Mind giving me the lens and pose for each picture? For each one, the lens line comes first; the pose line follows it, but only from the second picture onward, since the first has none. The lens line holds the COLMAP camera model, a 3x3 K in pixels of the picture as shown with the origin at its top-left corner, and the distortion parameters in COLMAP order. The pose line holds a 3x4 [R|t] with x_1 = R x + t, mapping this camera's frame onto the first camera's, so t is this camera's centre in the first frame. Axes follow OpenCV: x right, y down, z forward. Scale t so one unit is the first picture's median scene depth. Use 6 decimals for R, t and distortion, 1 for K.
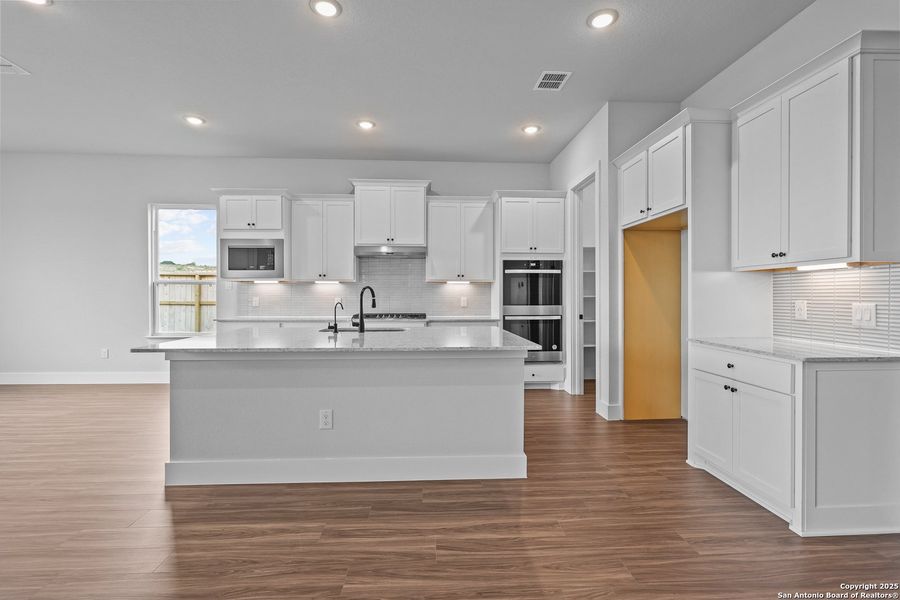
lens RADIAL K [[415.4, 0, 449.3], [0, 415.4, 296.1], [0, 0, 1]] dist [-0.001519, 0.000107]
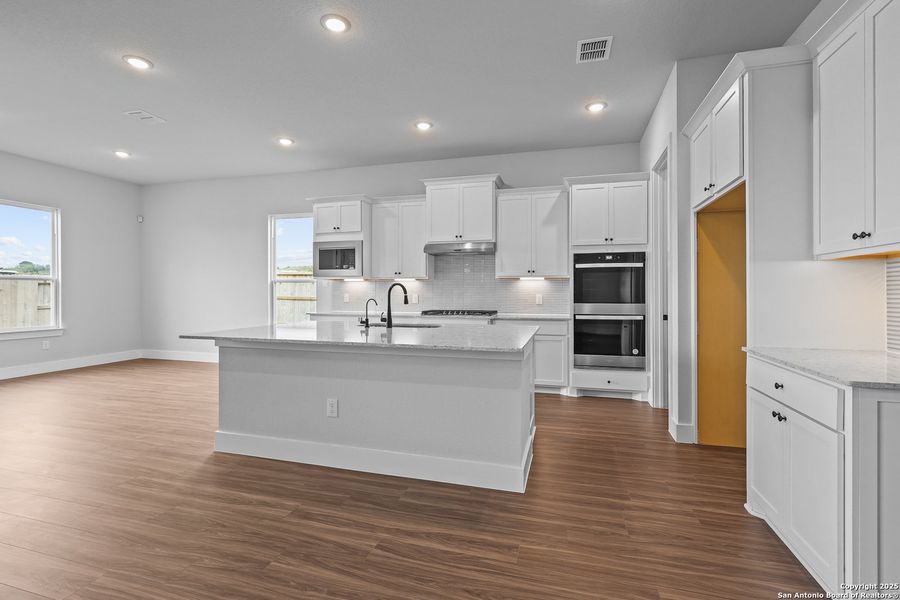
lens RADIAL K [[418.3, 0, 449.3], [0, 418.3, 290.6], [0, 0, 1]] dist [-0.000864, 0.000080]
pose [[0.943621, -0.000455, -0.331029, 0.260436], [-0.001442, 0.999984, -0.005485, 0.000093], [0.331026, 0.005653, 0.943605, 0.062319]]
